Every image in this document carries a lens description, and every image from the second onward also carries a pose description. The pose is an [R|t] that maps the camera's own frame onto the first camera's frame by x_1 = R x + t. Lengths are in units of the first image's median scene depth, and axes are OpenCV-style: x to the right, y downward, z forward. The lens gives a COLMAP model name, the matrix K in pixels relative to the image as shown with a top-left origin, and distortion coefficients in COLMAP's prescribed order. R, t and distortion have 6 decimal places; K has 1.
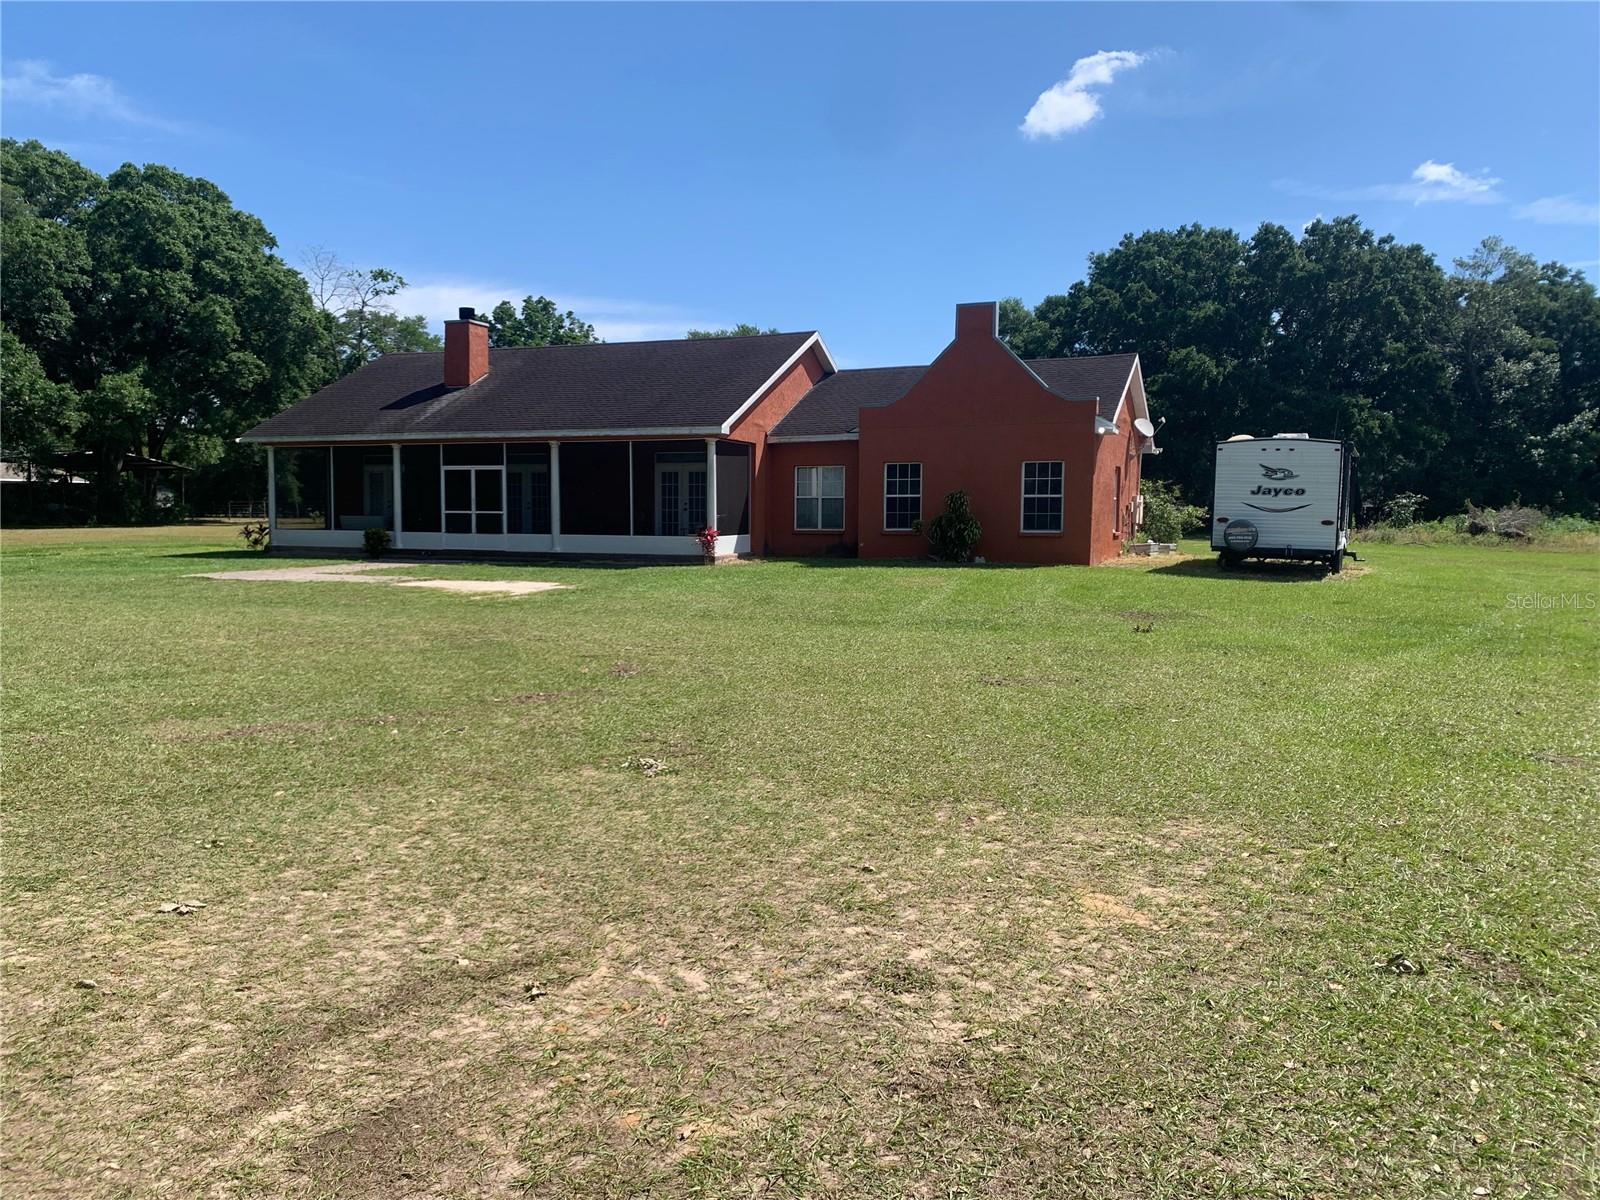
lens RADIAL K [[1241.5, 0, 792.5], [0, 1241.5, 604.5], [0, 0, 1]] dist [-0.006547, -0.026680]
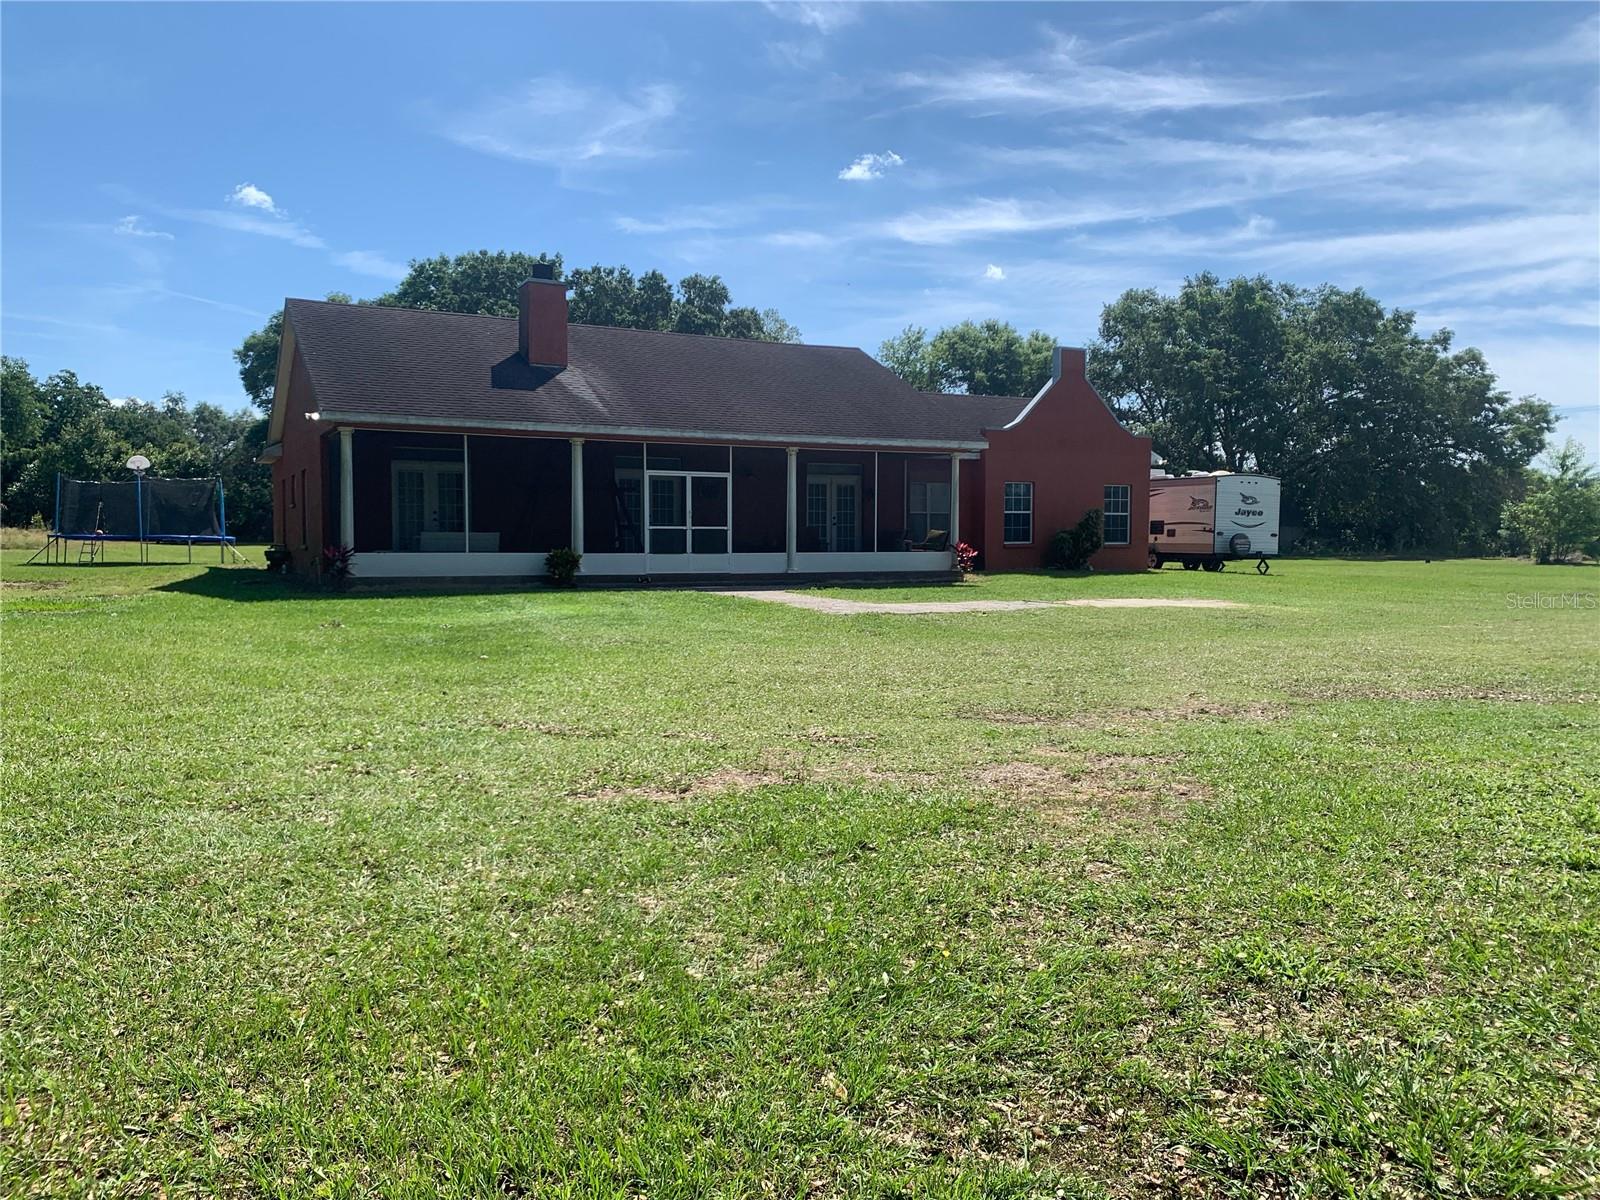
lens RADIAL K [[1241.5, 0, 796.2], [0, 1241.5, 596.5], [0, 0, 1]] dist [-0.006547, -0.026680]
pose [[0.627789, -0.044217, 0.777127, -0.858582], [0.057208, 0.998306, 0.010588, -0.033390], [-0.776279, 0.037811, 0.629255, 0.426332]]
